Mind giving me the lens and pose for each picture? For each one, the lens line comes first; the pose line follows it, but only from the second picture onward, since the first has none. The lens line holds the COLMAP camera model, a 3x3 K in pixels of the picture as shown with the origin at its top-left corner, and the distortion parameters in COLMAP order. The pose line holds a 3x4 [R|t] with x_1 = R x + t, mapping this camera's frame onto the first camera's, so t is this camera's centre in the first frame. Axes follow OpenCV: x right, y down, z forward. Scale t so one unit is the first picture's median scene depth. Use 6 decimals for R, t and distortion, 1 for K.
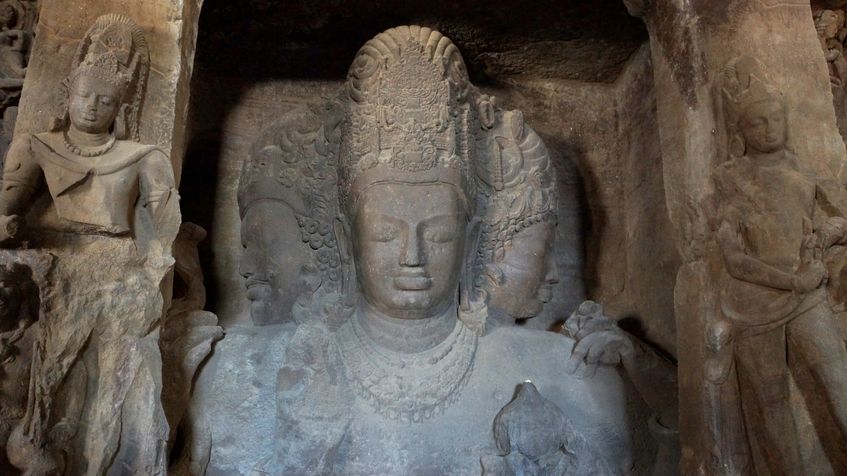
lens RADIAL K [[671.1, 0, 423.5], [0, 671.1, 238.0], [0, 0, 1]] dist [-0.156498, 0.099688]
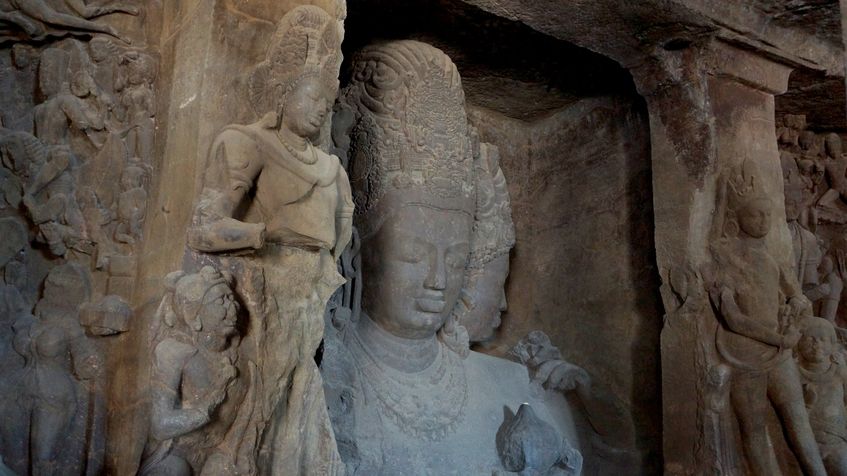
lens RADIAL K [[782.2, 0, 423.5], [0, 782.2, 238.0], [0, 0, 1]] dist [-0.061112, 0.013641]
pose [[0.874217, 0.119828, 0.470516, -0.668533], [-0.129354, 0.991524, -0.012176, -0.021480], [-0.467987, -0.050219, 0.882307, -0.056037]]
